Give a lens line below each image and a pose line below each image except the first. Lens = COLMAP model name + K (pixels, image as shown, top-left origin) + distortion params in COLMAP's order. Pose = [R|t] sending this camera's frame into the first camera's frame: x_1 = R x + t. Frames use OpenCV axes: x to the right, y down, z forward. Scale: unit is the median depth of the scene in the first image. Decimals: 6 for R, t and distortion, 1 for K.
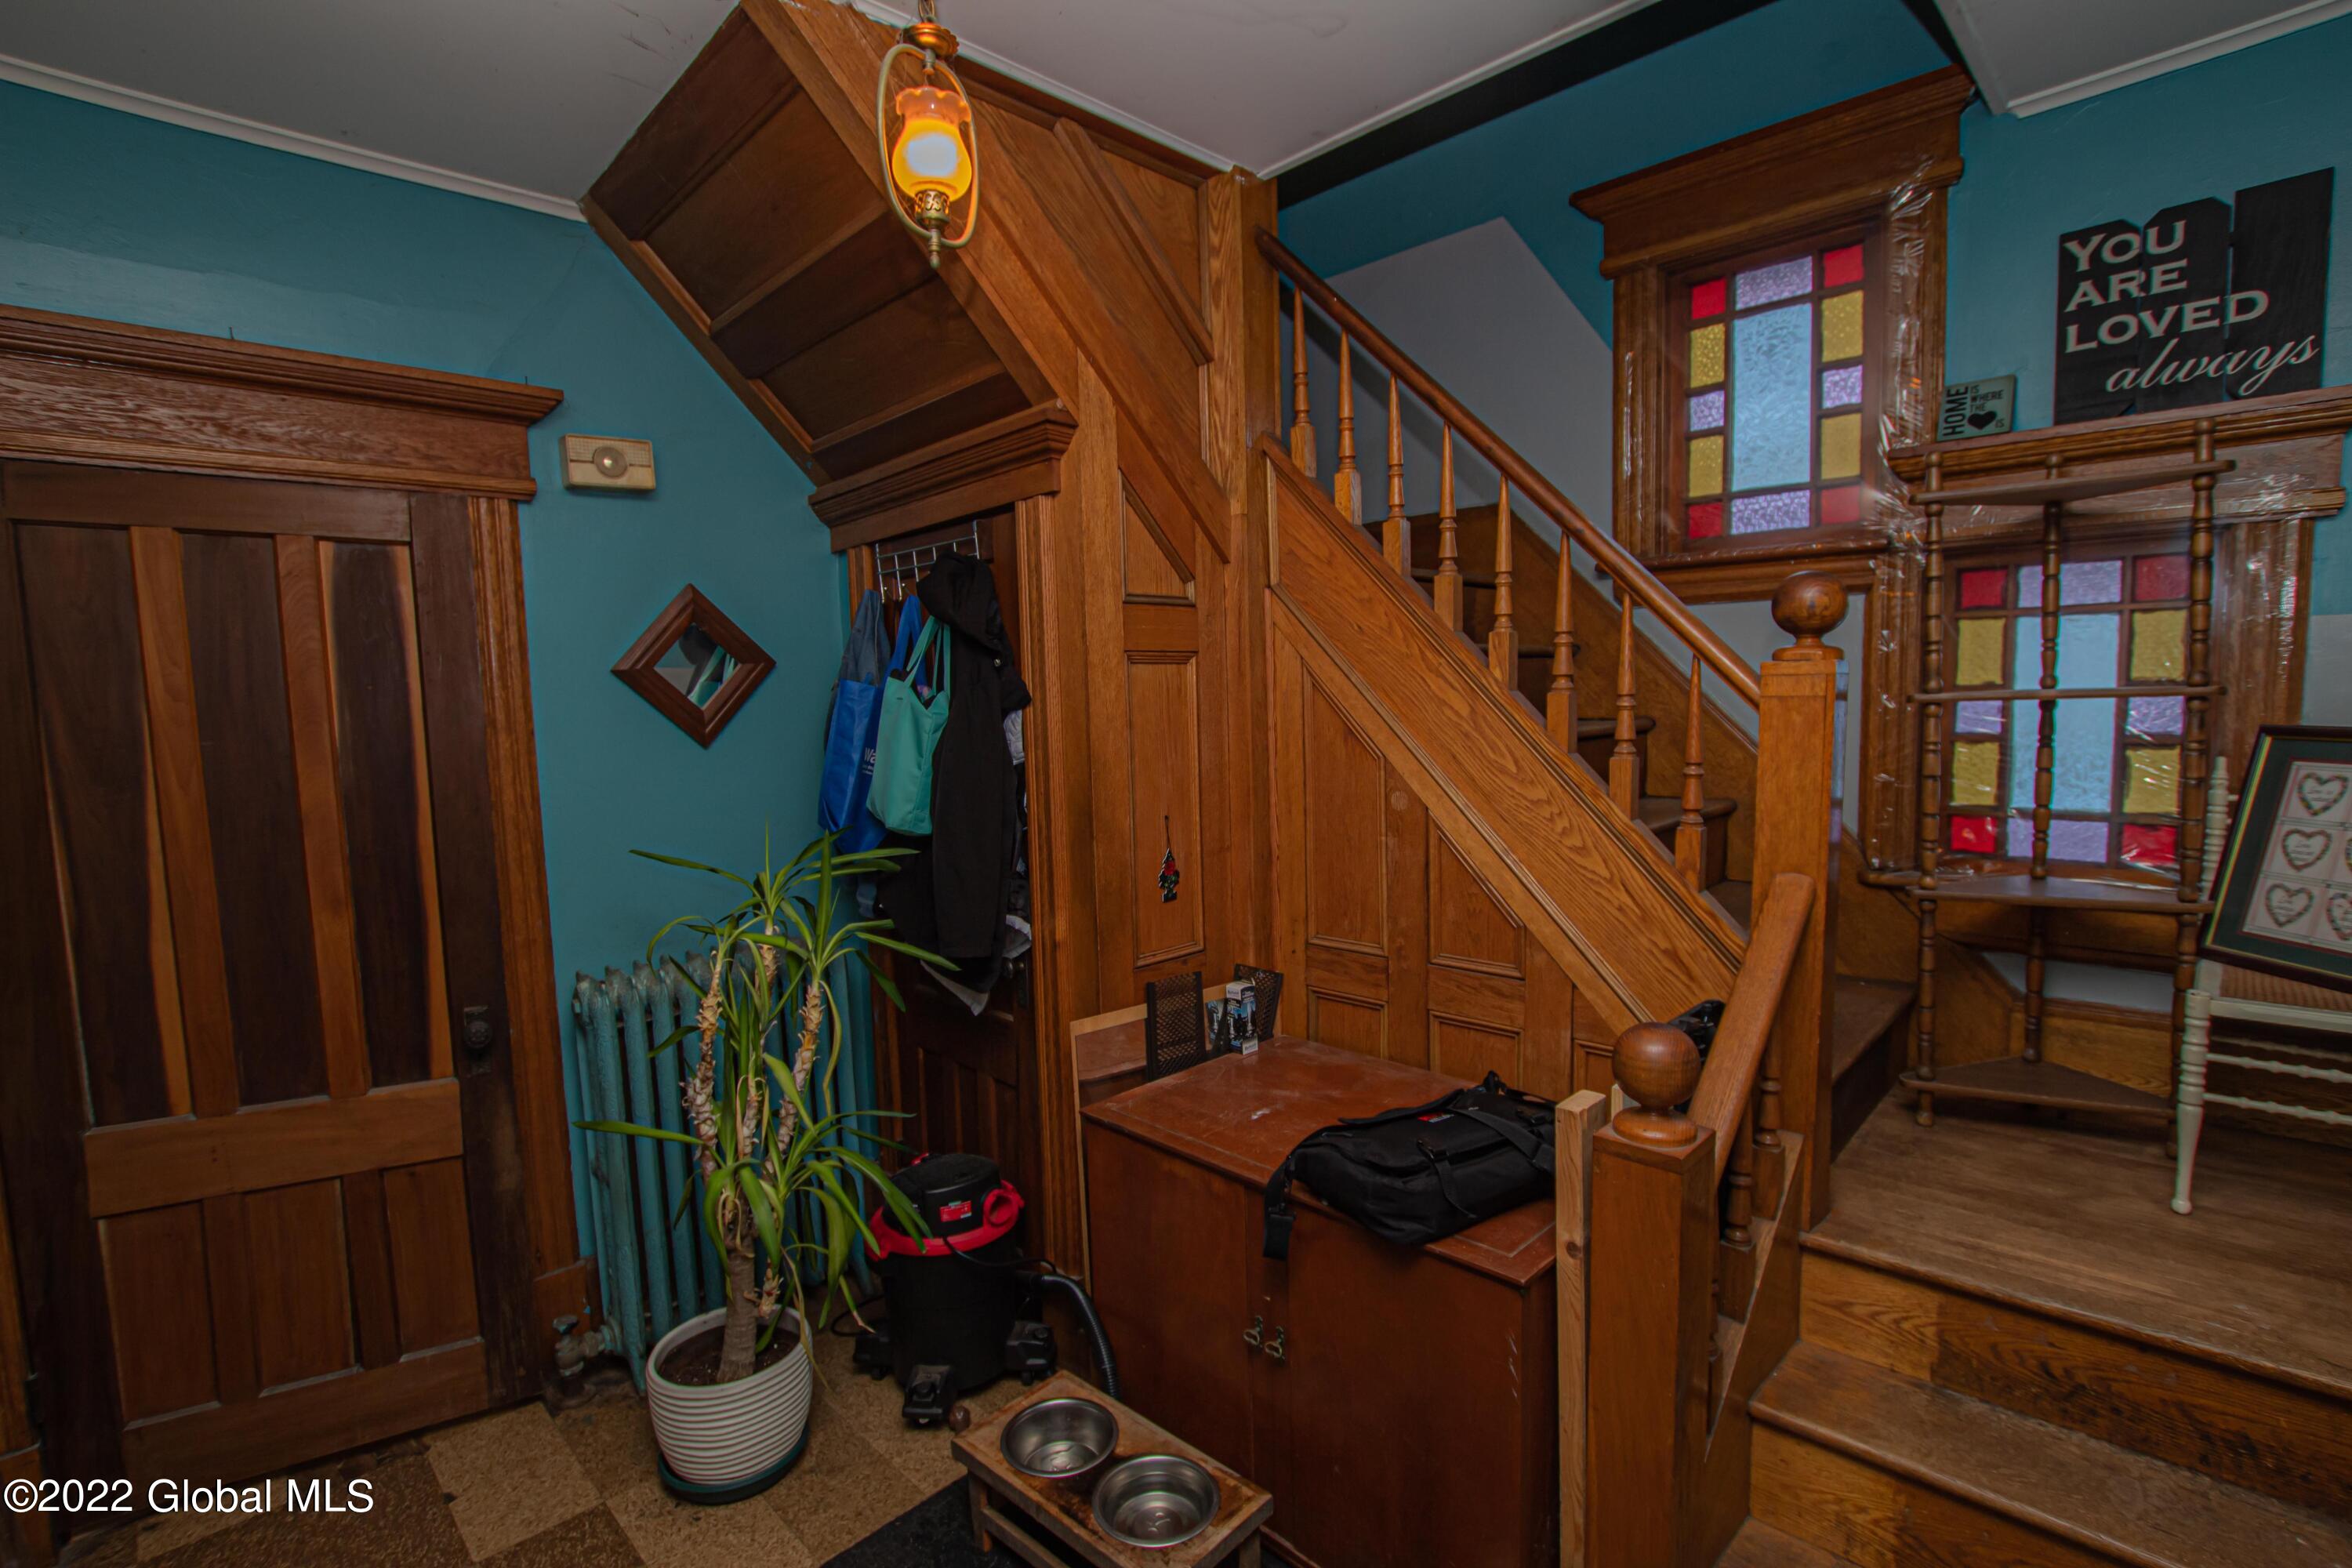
lens RADIAL K [[1088.8, 0, 1164.2], [0, 1088.8, 787.8], [0, 0, 1]] dist [-0.031001, 0.002655]
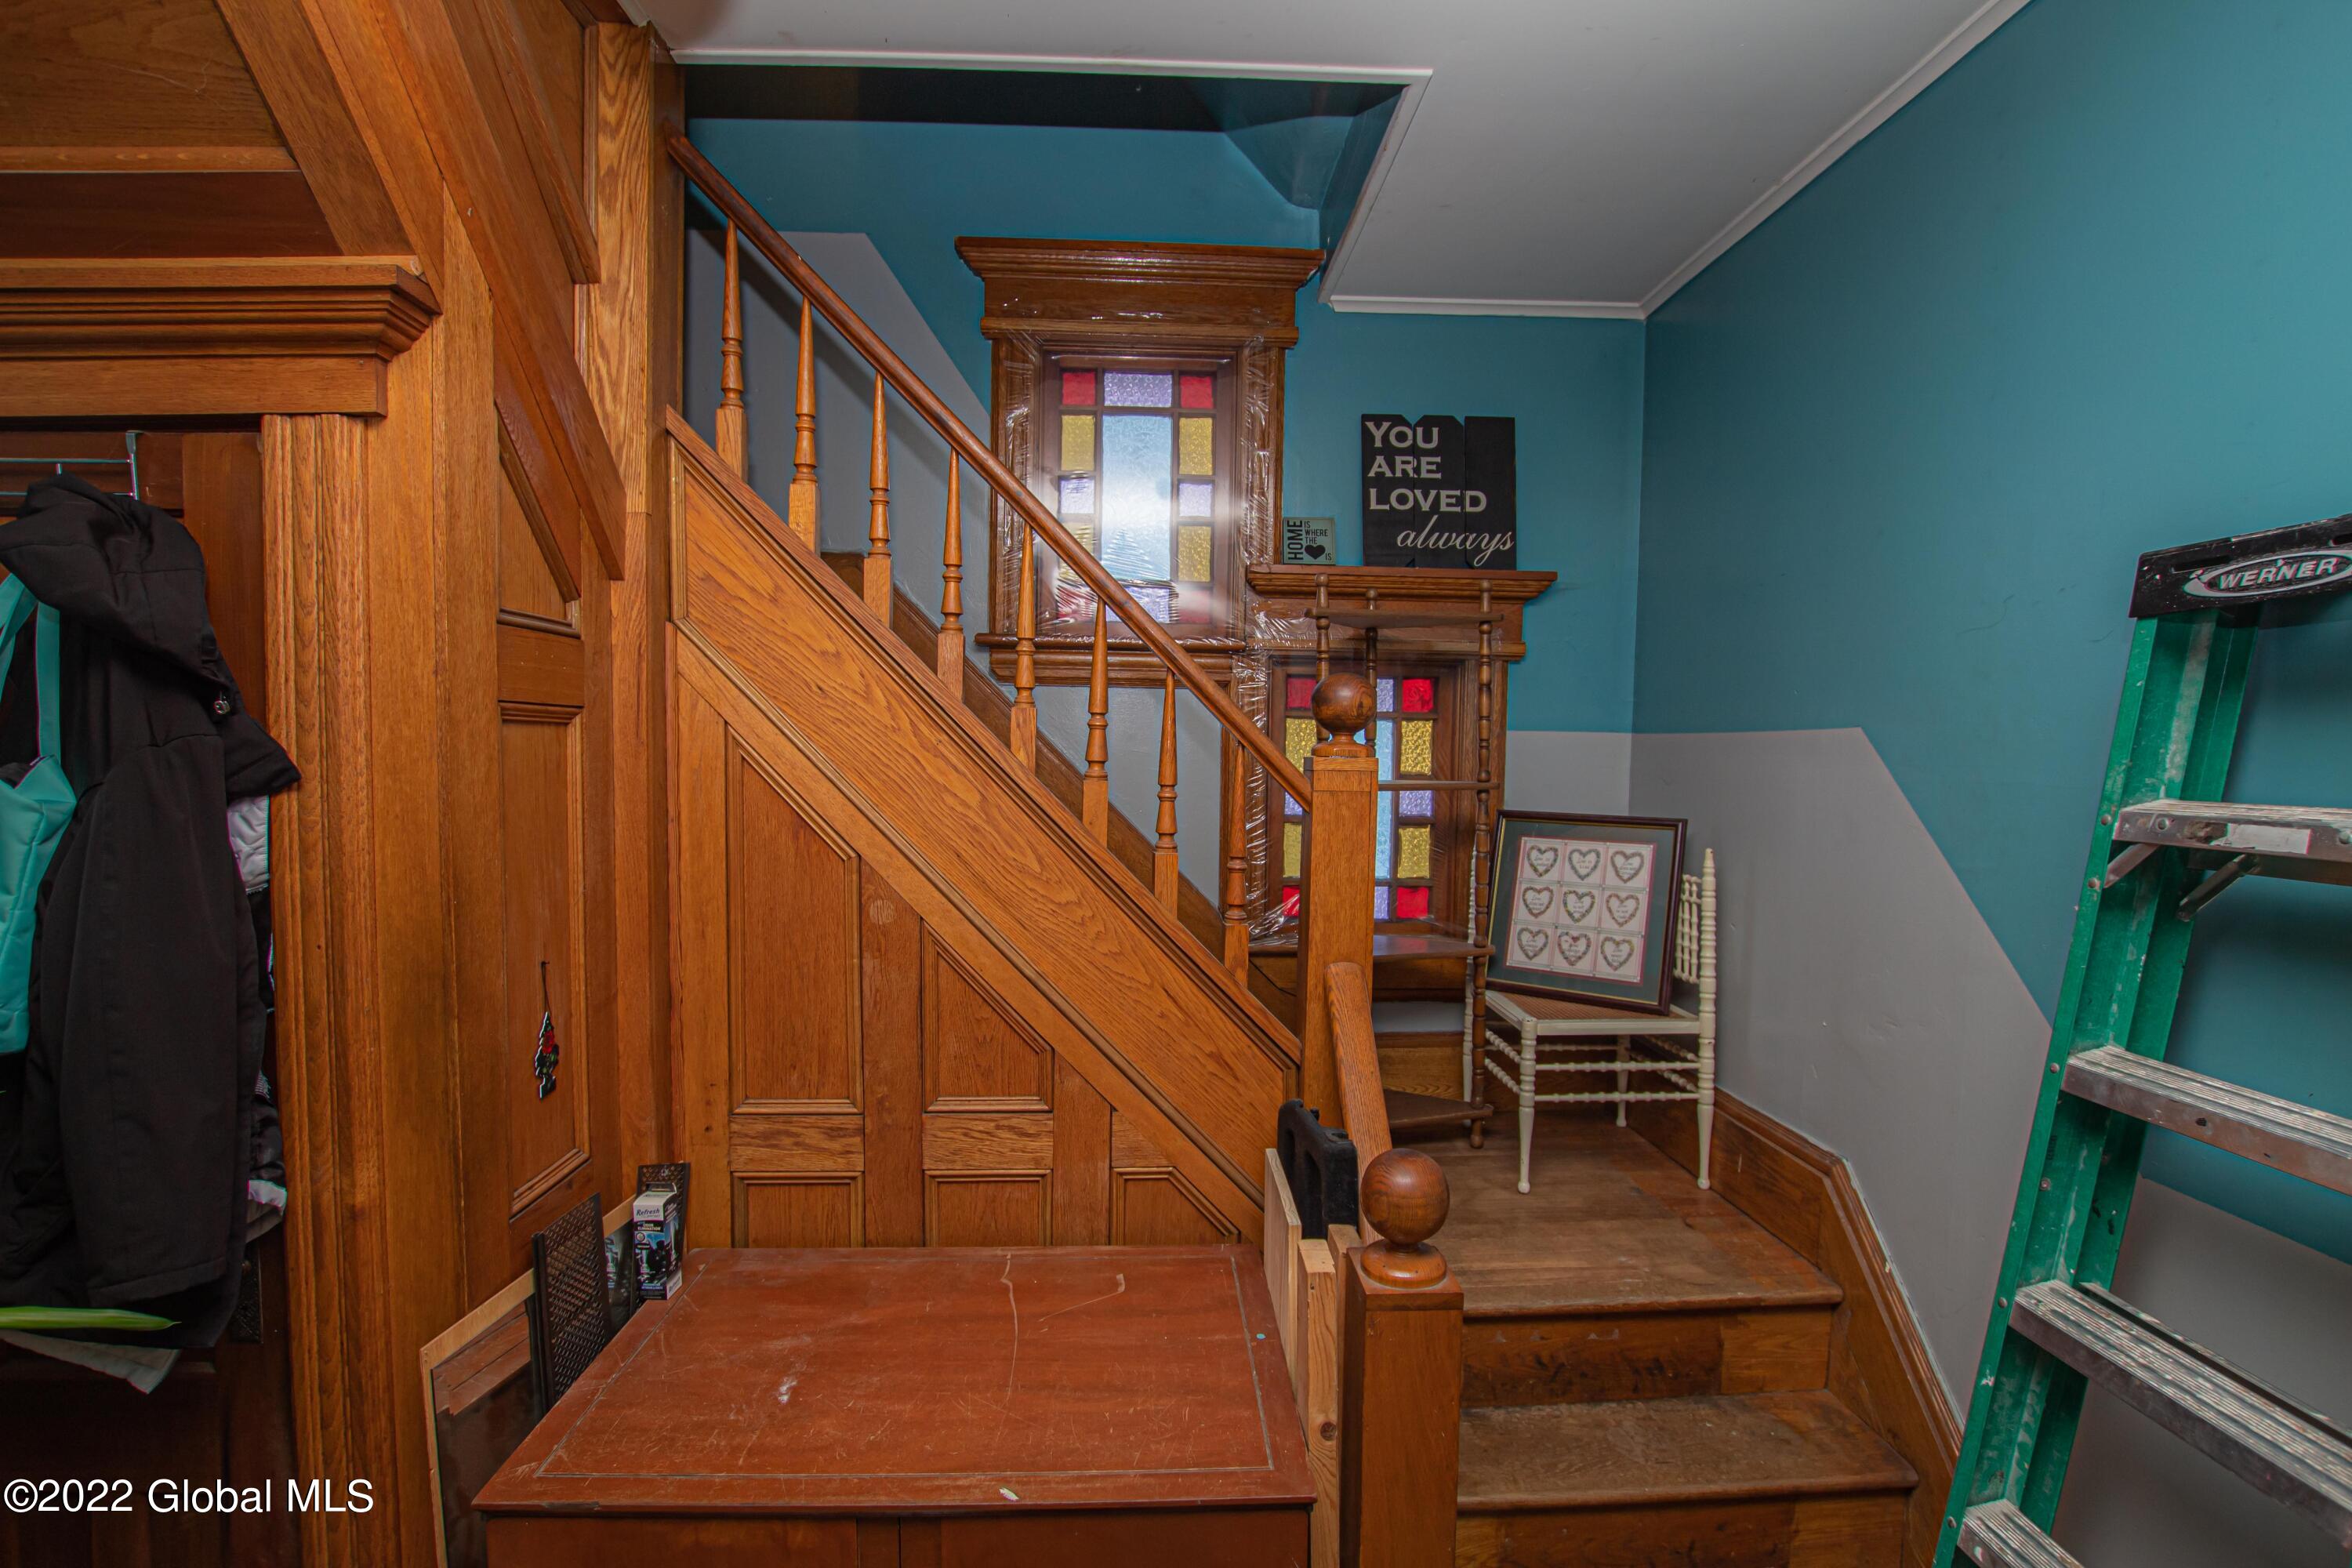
lens RADIAL K [[1088.8, 0, 1174.2], [0, 1088.8, 794.4], [0, 0, 1]] dist [-0.031001, 0.002655]
pose [[0.668756, 0.002196, 0.743478, -0.239353], [0.035247, 0.998778, -0.034654, -0.040472], [-0.742646, 0.049381, 0.667861, 0.330281]]
